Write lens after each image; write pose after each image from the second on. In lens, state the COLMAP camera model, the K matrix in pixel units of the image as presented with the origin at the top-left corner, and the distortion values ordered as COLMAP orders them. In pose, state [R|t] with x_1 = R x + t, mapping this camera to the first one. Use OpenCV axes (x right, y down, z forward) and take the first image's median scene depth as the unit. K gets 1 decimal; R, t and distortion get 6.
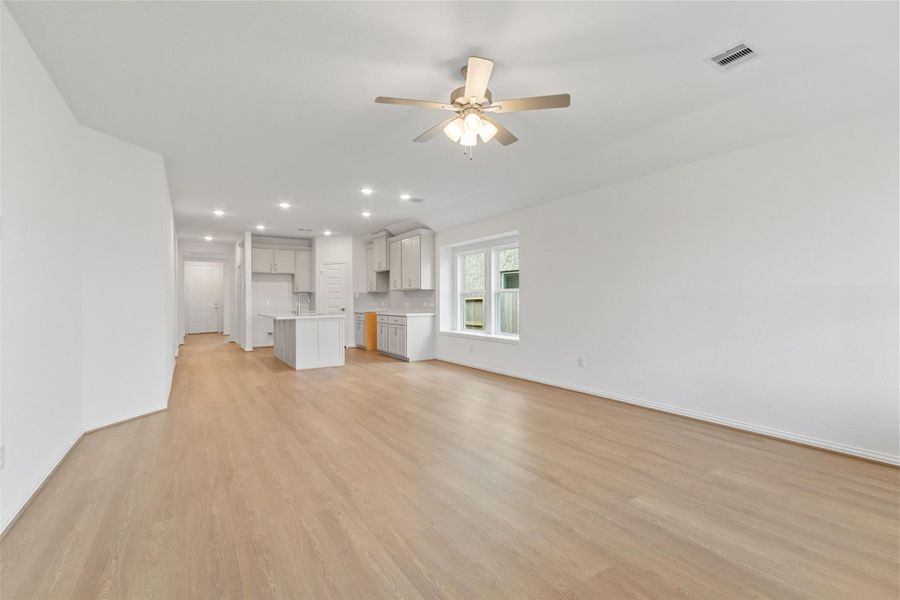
lens RADIAL K [[415.0, 0, 450.0], [0, 415.0, 300.0], [0, 0, 1]] dist [0.003119, 0.000054]
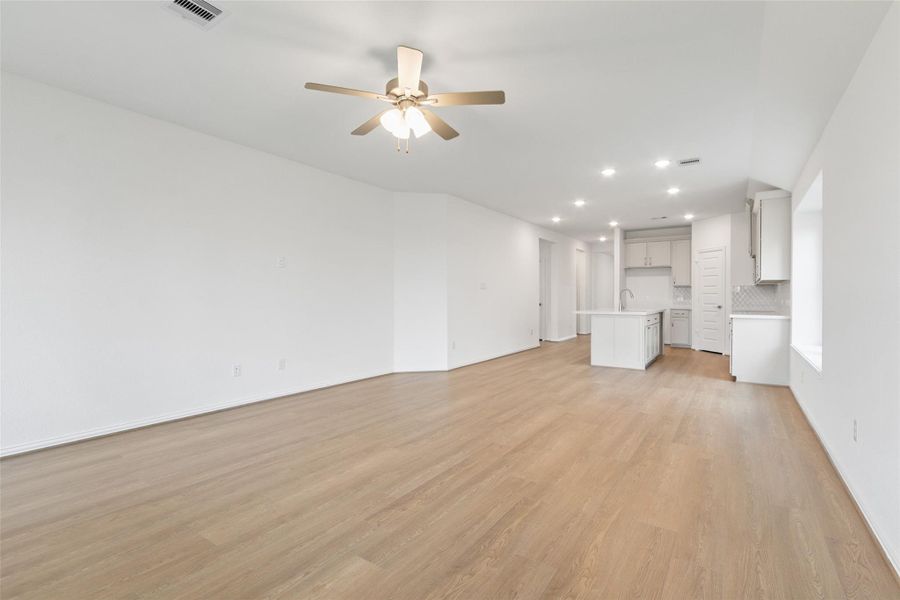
lens RADIAL K [[412.7, 0, 450.0], [0, 412.7, 300.0], [0, 0, 1]] dist [0.002455, 0.000319]
pose [[0.387392, 0.013078, -0.921822, 0.607191], [-0.000712, 0.999903, 0.013886, -0.003091], [0.921915, -0.004723, 0.387364, 0.435572]]
